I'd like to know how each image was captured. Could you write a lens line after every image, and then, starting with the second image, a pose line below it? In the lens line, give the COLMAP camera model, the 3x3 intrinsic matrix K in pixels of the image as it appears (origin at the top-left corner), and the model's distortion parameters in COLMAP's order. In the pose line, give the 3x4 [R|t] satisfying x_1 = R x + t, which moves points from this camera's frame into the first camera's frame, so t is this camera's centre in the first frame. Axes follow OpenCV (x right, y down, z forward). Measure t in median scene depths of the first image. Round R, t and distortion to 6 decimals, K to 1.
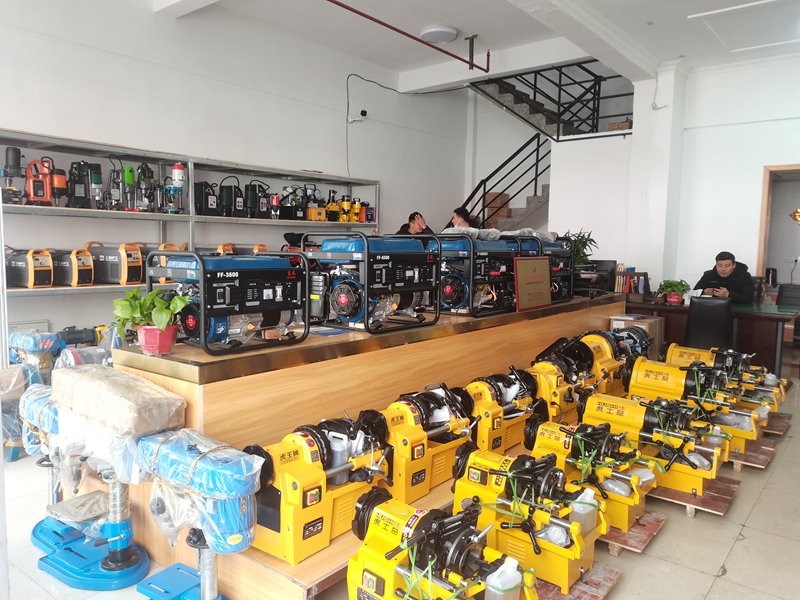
lens RADIAL K [[603.5, 0, 401.9], [0, 603.5, 298.9], [0, 0, 1]] dist [-0.011029, -0.007577]
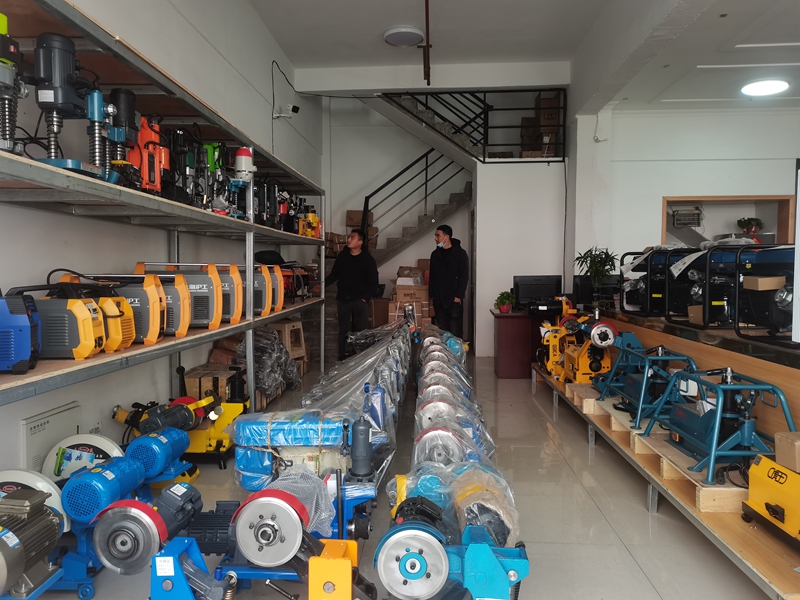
lens RADIAL K [[603.5, 0, 399.2], [0, 603.5, 298.6], [0, 0, 1]] dist [-0.011029, -0.007577]
pose [[0.820752, -0.041819, 0.569751, -0.451799], [0.064159, 0.997755, -0.019189, -0.021248], [-0.567670, 0.052304, 0.821593, 0.253741]]
